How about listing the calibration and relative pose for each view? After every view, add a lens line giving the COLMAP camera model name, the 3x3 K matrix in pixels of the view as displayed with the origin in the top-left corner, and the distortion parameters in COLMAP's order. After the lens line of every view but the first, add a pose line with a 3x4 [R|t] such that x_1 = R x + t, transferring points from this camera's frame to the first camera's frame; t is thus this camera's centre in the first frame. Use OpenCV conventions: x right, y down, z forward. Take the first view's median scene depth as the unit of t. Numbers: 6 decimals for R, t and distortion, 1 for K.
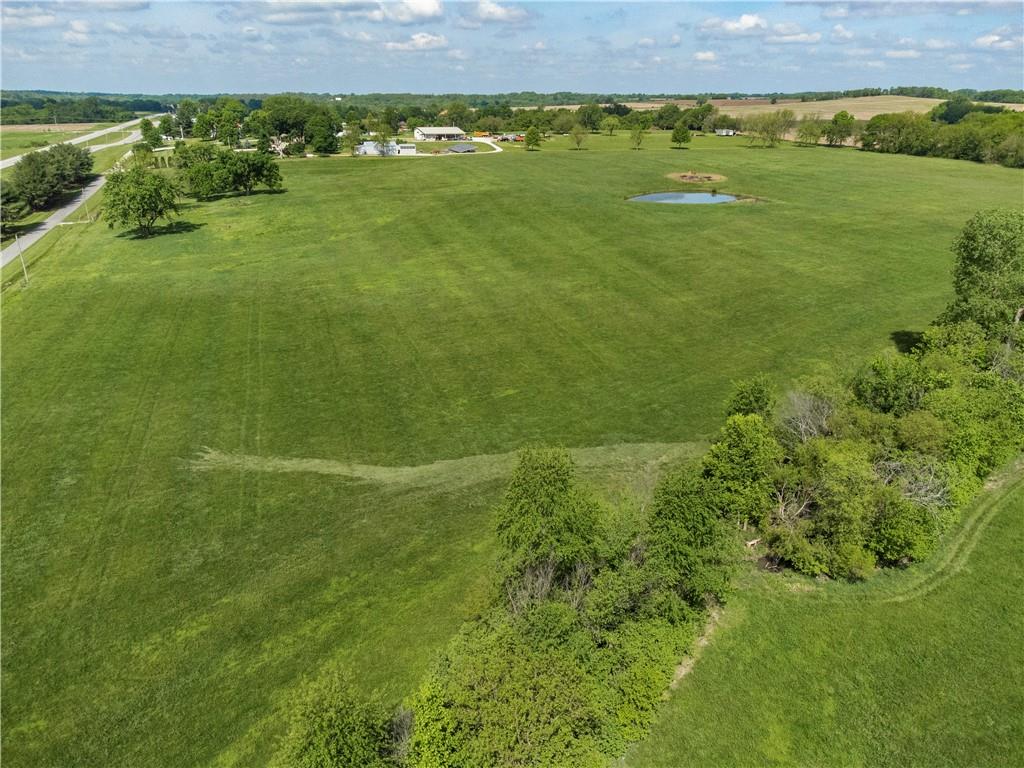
lens RADIAL K [[762.8, 0, 507.9], [0, 762.8, 381.4], [0, 0, 1]] dist [0.023953, -0.001340]
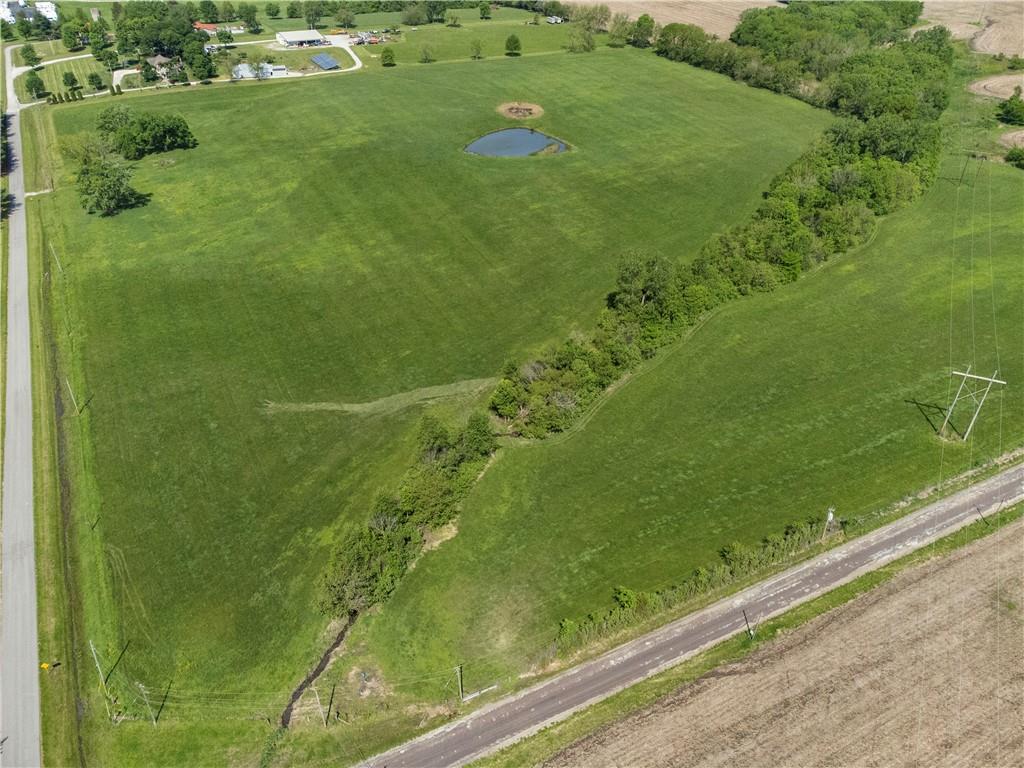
lens RADIAL K [[762.8, 0, 510.2], [0, 762.8, 382.4], [0, 0, 1]] dist [0.023953, -0.001340]
pose [[0.983024, -0.093501, 0.157867, -0.025084], [0.054390, 0.970237, 0.235969, -0.169449], [-0.175231, -0.223376, 0.958852, -0.452136]]
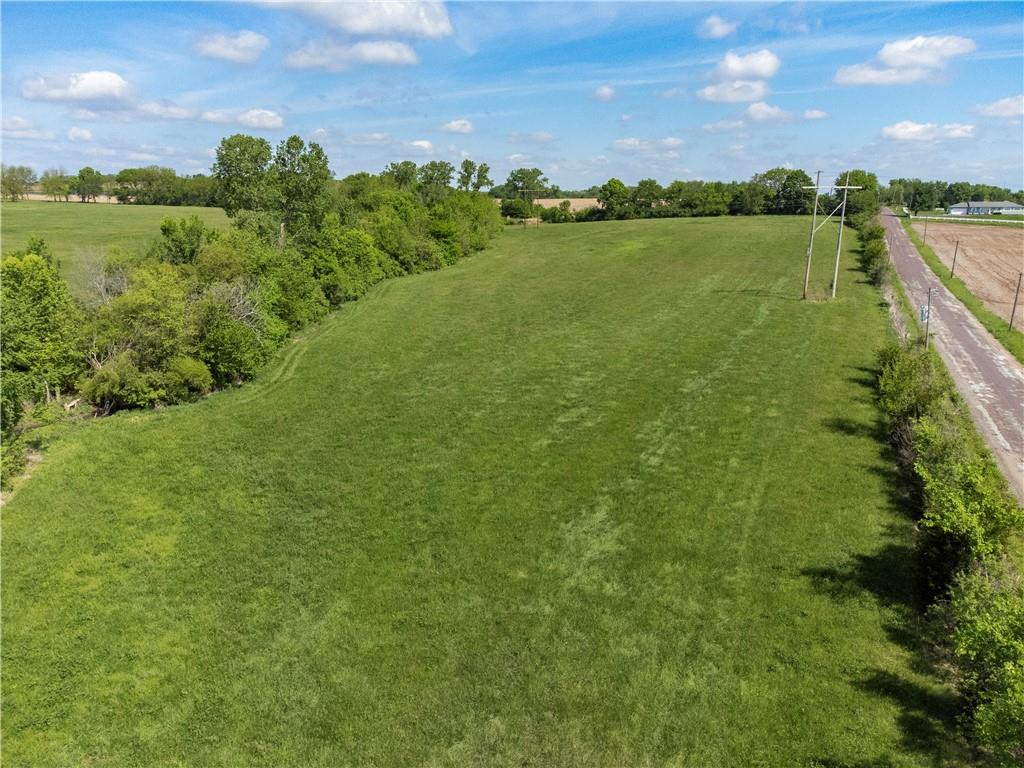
lens RADIAL K [[762.8, 0, 512.0], [0, 762.8, 385.8], [0, 0, 1]] dist [0.023953, -0.001340]
pose [[0.639367, -0.181393, 0.747199, 0.000819], [0.263523, 0.964614, 0.008681, 0.094341], [-0.722334, 0.191354, 0.664543, 0.027184]]
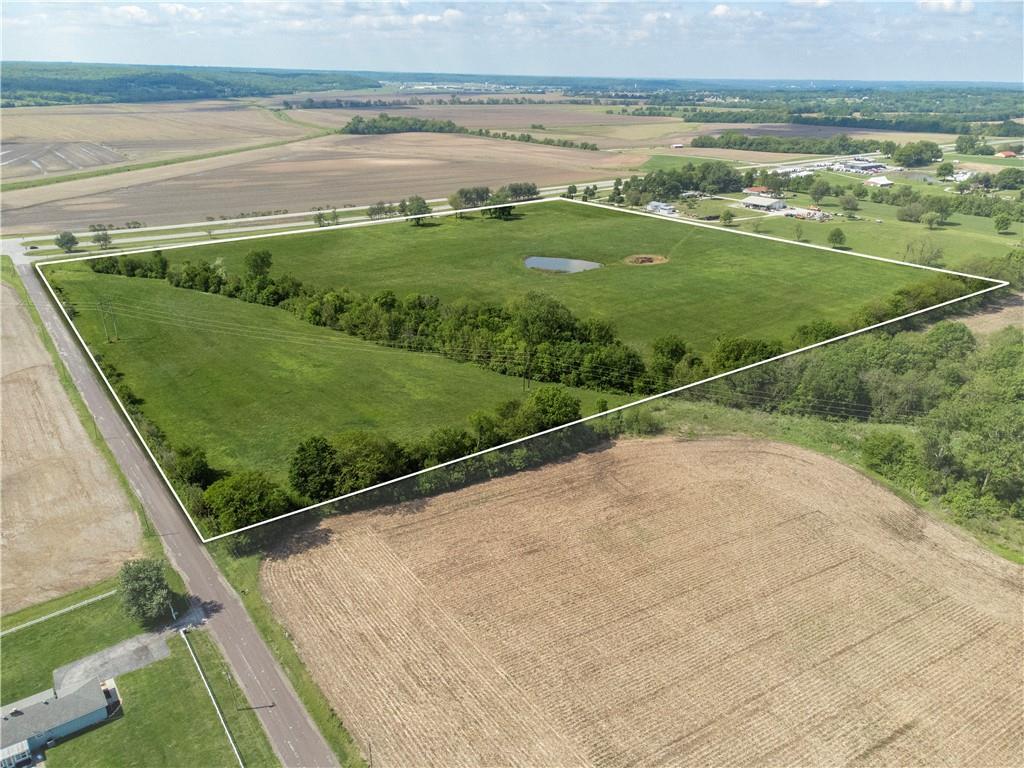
lens RADIAL K [[762.8, 0, 509.7], [0, 762.8, 379.0], [0, 0, 1]] dist [0.023953, -0.001340]
pose [[0.321313, 0.351672, -0.879252, 2.049402], [-0.341039, 0.909158, 0.239005, -0.429218], [0.883431, 0.223064, 0.412059, 0.292040]]
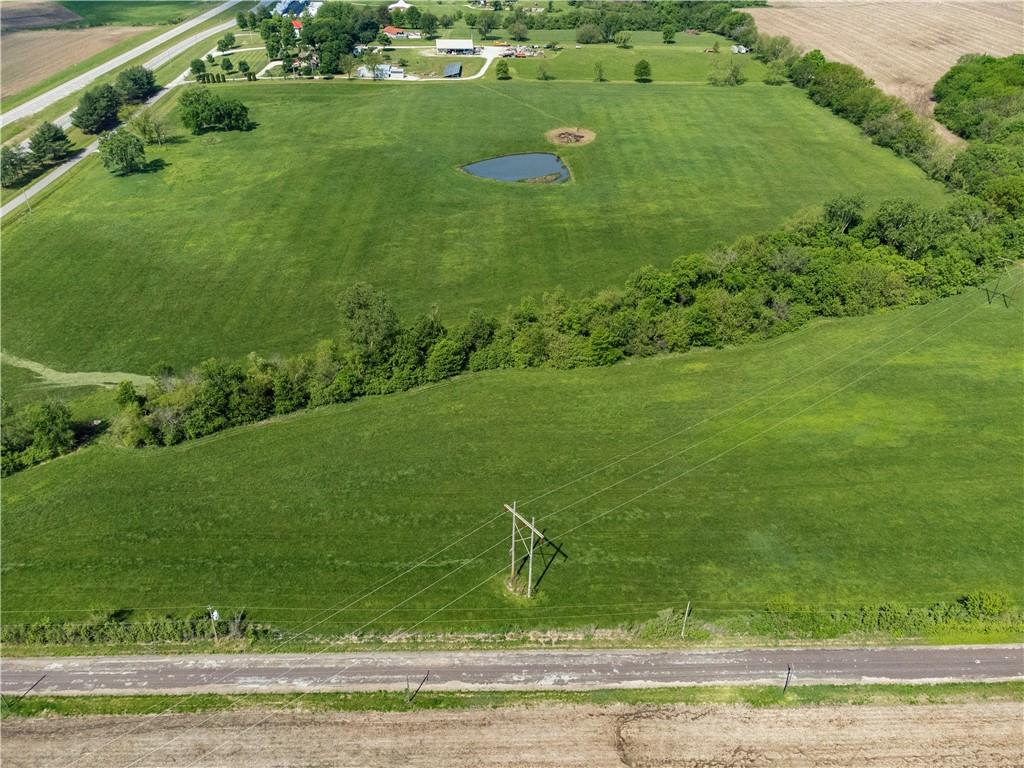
lens RADIAL K [[762.8, 0, 510.1], [0, 762.8, 380.5], [0, 0, 1]] dist [0.023953, -0.001340]
pose [[0.962715, 0.156964, -0.220323, 0.642929], [-0.106888, 0.968892, 0.223211, -0.202275], [0.248505, -0.191339, 0.949544, -0.341285]]
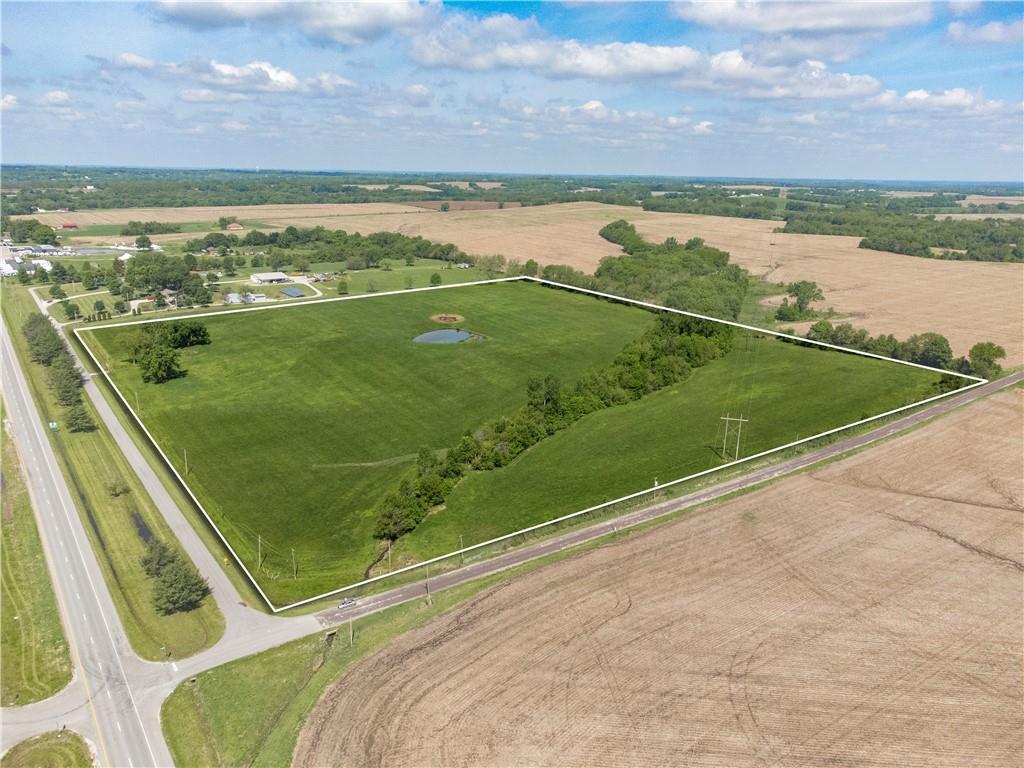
lens RADIAL K [[762.8, 0, 510.3], [0, 762.8, 385.8], [0, 0, 1]] dist [0.023953, -0.001340]
pose [[0.950299, -0.072986, 0.302664, -0.218364], [0.095155, 0.993704, -0.059138, 0.011461], [-0.296442, 0.084999, 0.951261, -0.955882]]
